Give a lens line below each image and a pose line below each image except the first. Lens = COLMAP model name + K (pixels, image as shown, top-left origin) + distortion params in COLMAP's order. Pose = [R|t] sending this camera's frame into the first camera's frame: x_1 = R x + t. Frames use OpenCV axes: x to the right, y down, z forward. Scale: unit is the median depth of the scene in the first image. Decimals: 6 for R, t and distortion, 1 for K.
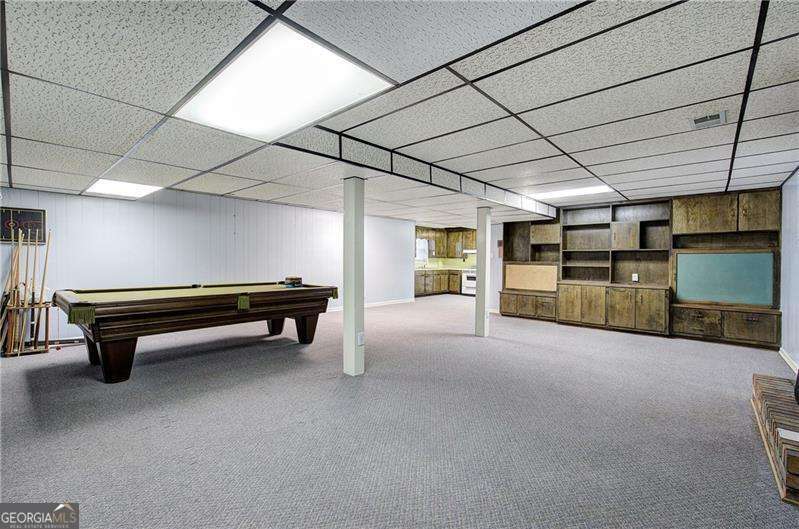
lens RADIAL K [[342.3, 0, 403.9], [0, 342.3, 262.0], [0, 0, 1]] dist [0.001617, 0.000672]
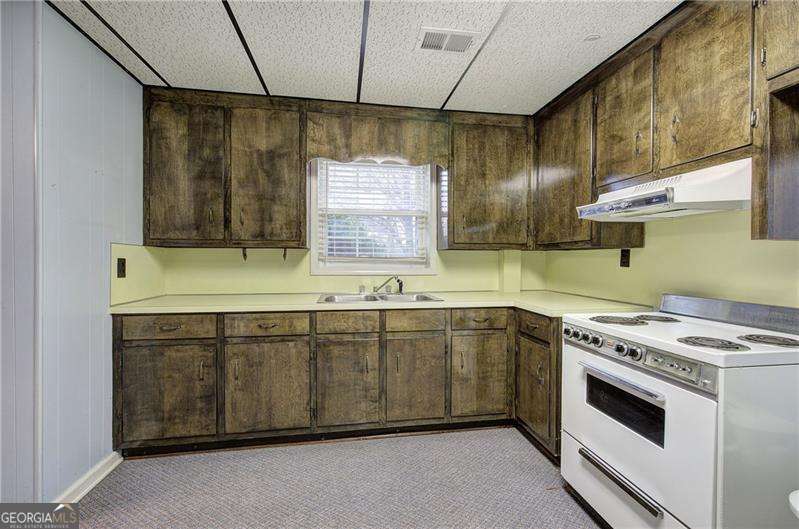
lens RADIAL K [[342.3, 0, 400.4], [0, 342.3, 261.9], [0, 0, 1]] dist [0.001617, 0.000672]
pose [[0.781528, -0.002146, -0.623866, 0.204349], [0.005128, 0.999982, 0.002984, -0.004010], [0.623849, -0.005531, 0.781526, 0.826248]]
